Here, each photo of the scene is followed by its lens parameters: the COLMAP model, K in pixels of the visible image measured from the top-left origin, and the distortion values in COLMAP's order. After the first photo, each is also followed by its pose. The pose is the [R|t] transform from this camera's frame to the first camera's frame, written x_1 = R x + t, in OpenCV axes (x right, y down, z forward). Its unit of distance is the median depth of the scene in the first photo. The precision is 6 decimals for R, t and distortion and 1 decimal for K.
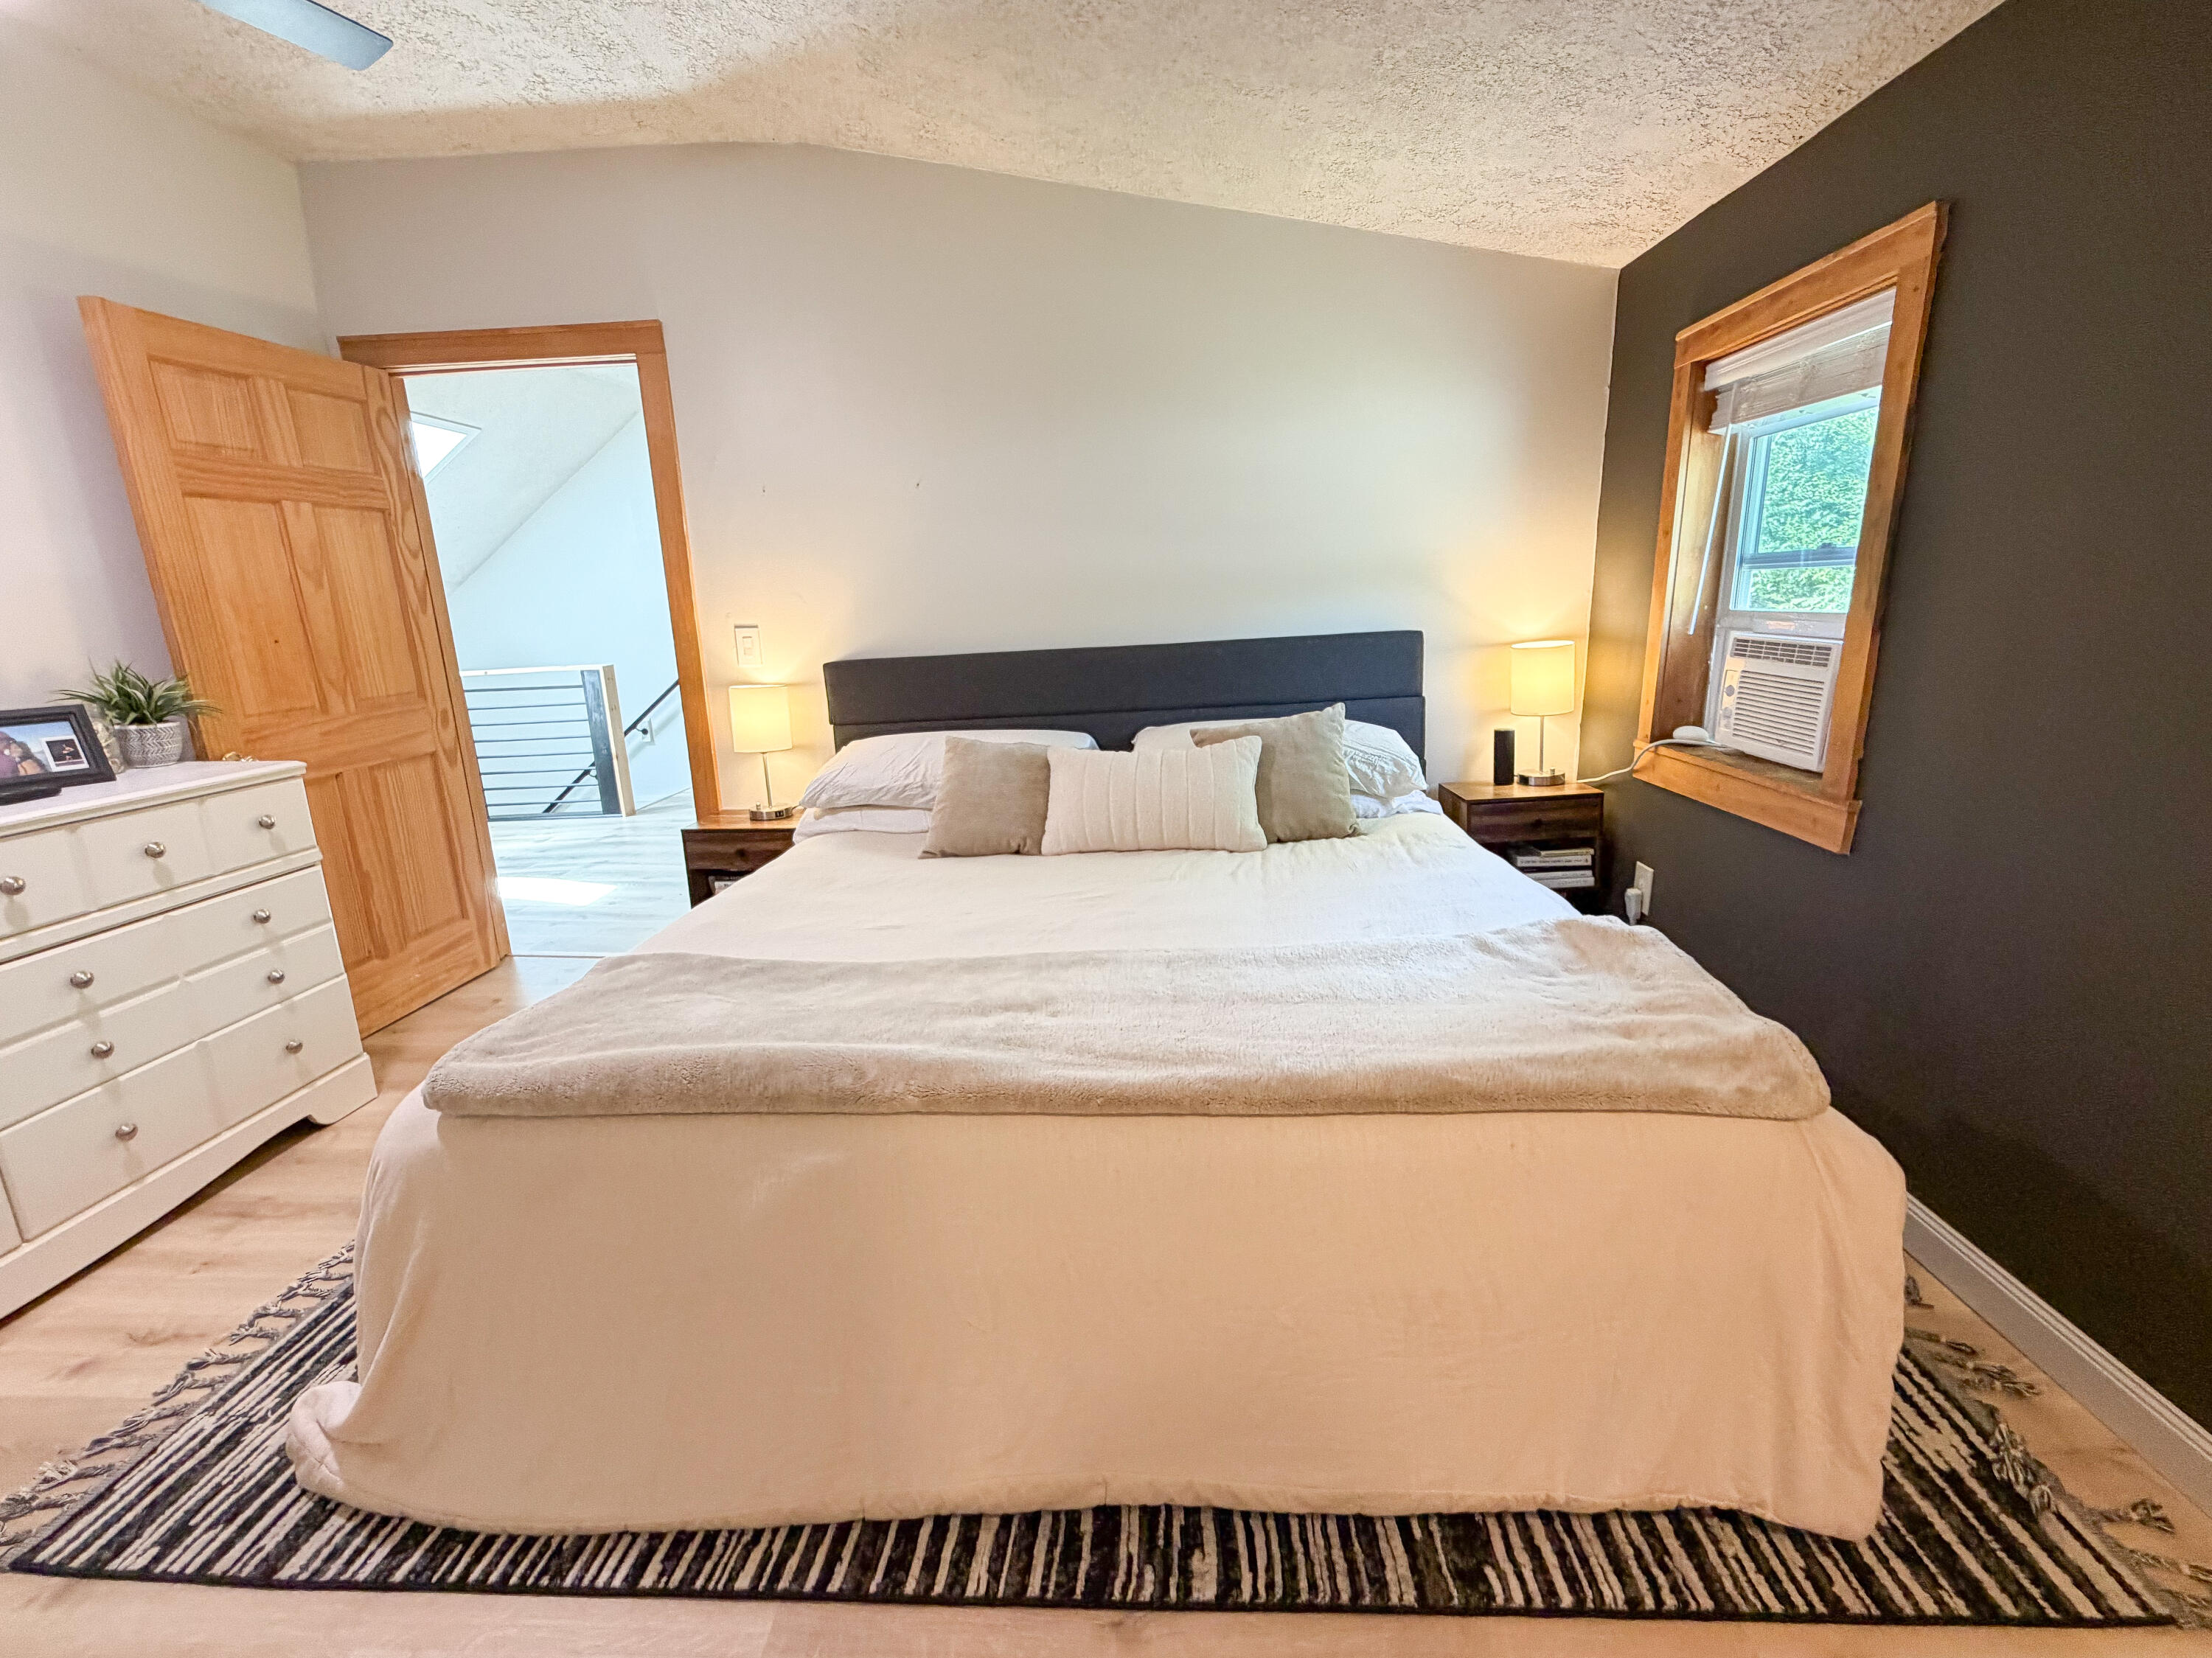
lens RADIAL K [[882.3, 0, 1103.8], [0, 882.3, 830.6], [0, 0, 1]] dist [0.003504, -0.000520]
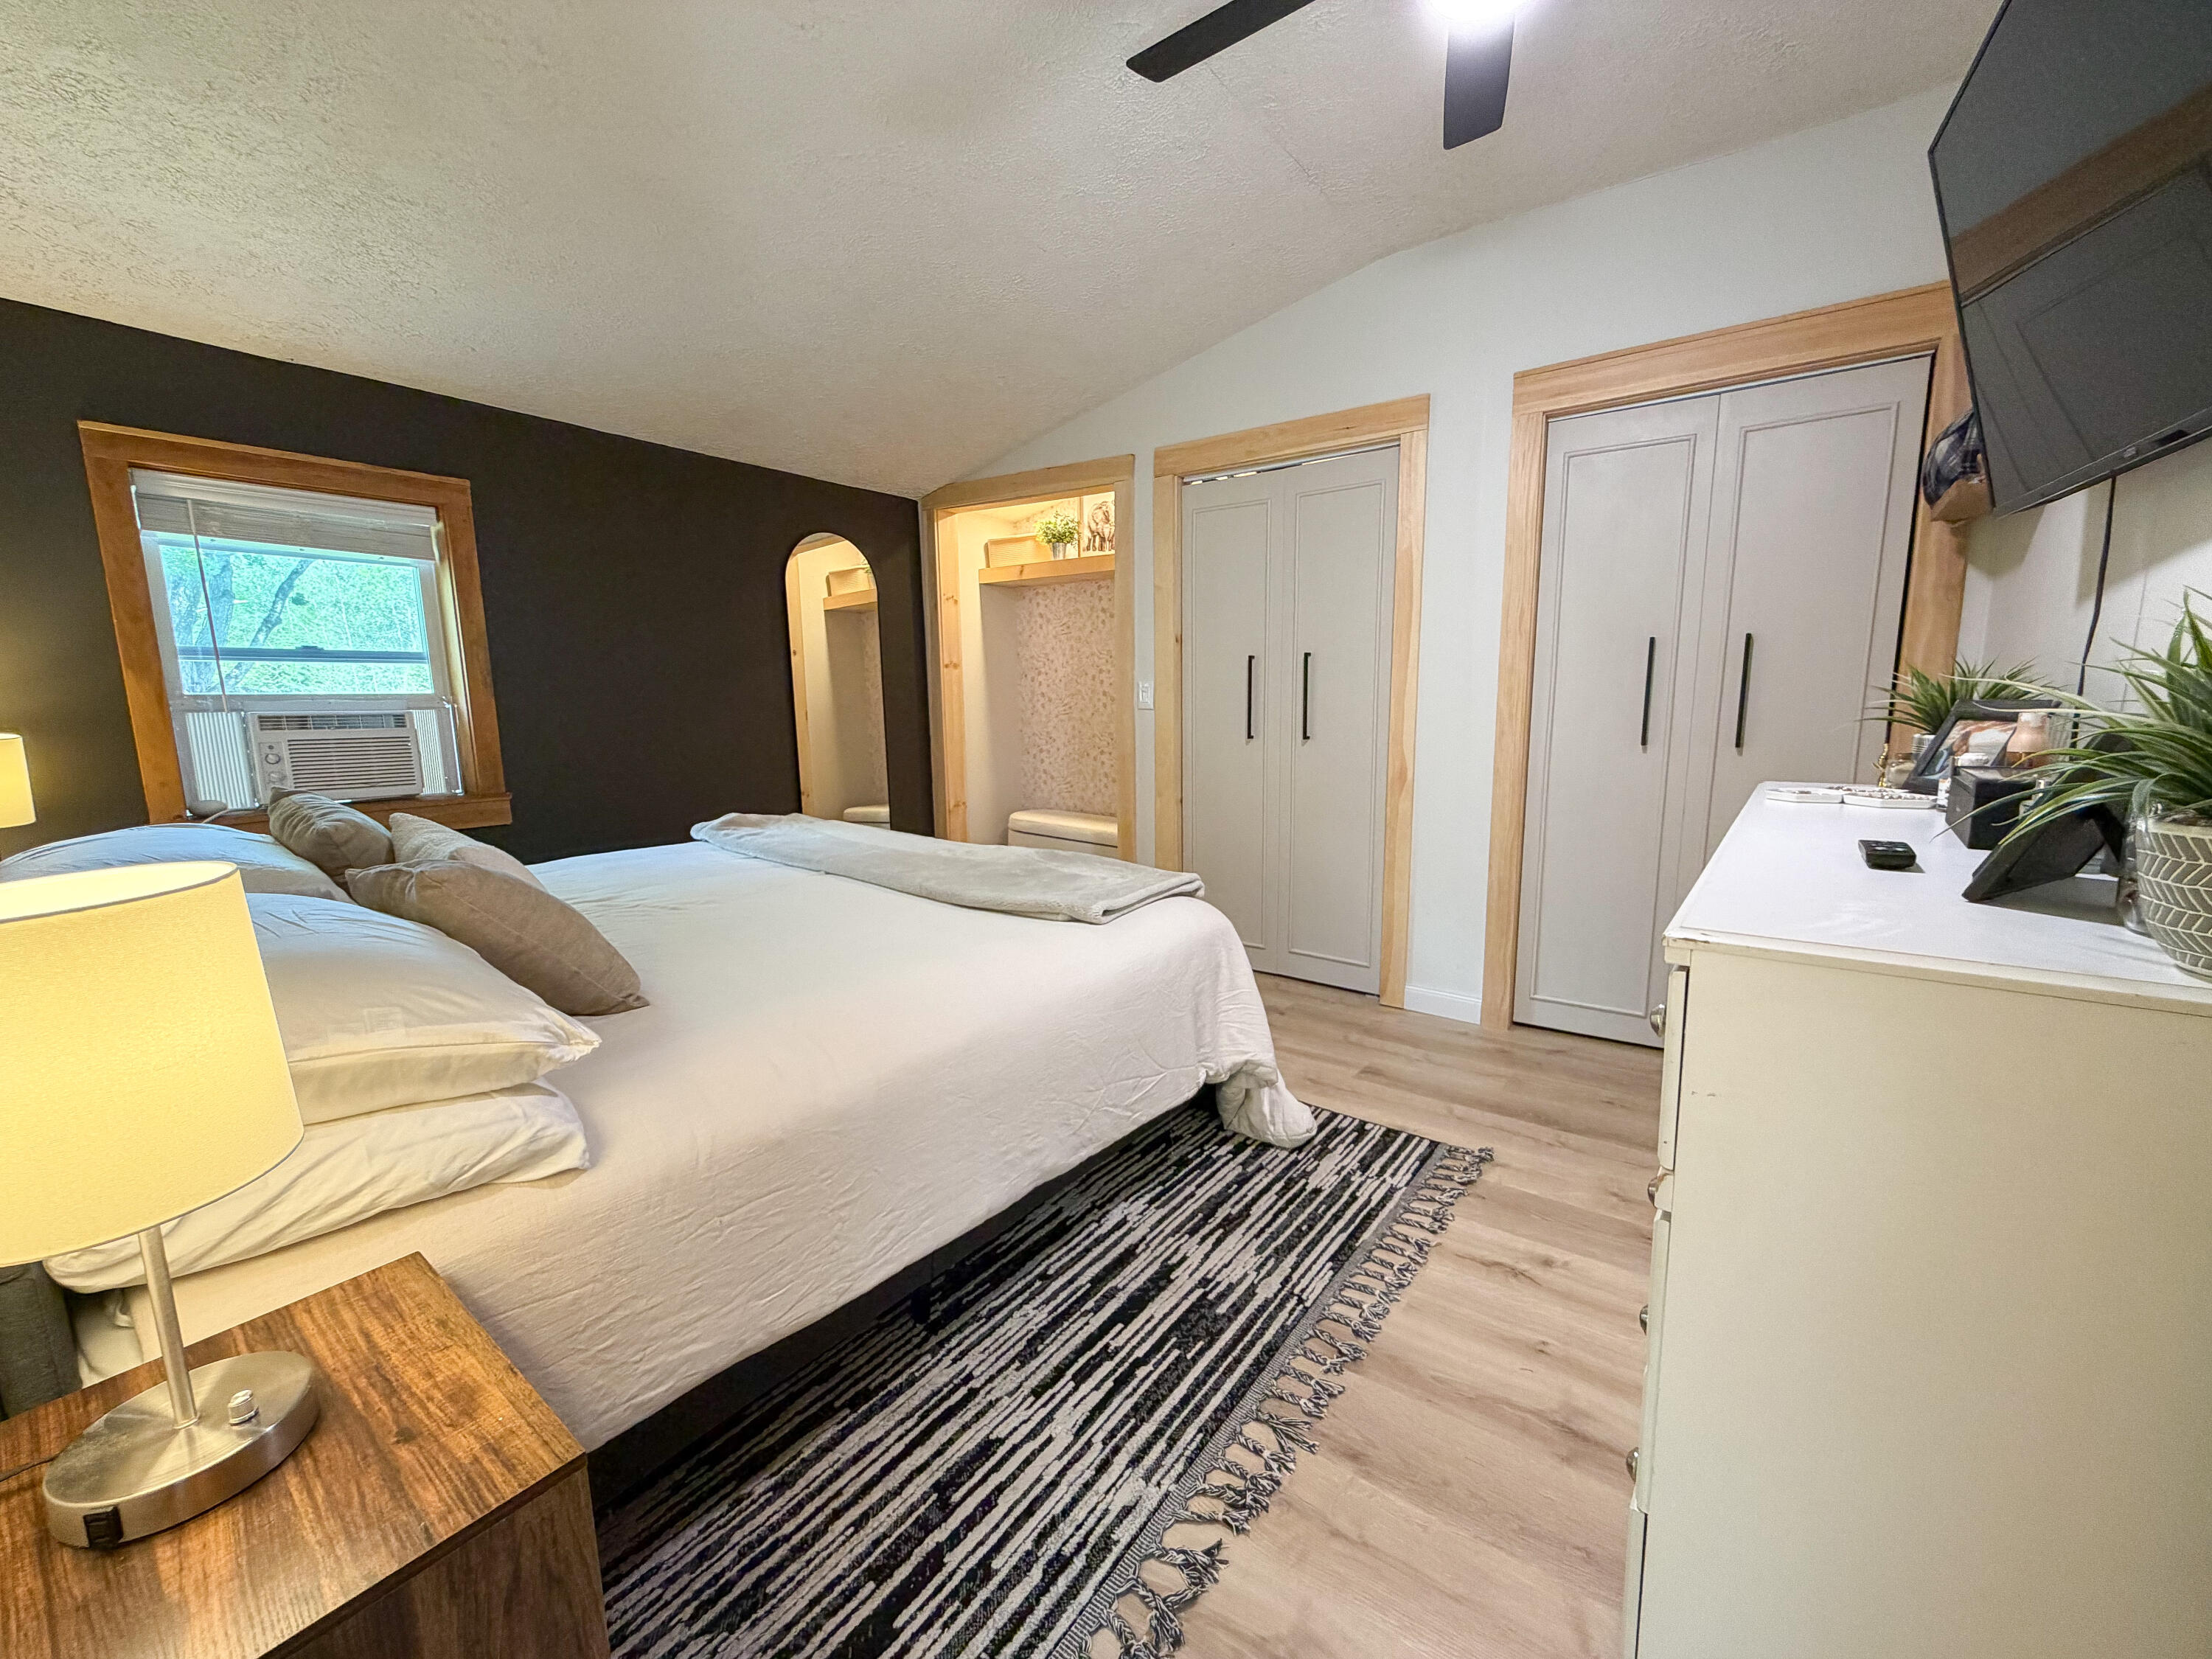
lens RADIAL K [[882.3, 0, 1103.8], [0, 882.3, 831.1], [0, 0, 1]] dist [0.003504, -0.000520]
pose [[-0.815646, -0.042109, 0.577017, -1.369468], [0.192635, 0.920673, 0.339488, -0.393388], [-0.545540, 0.388056, -0.742832, 1.994712]]
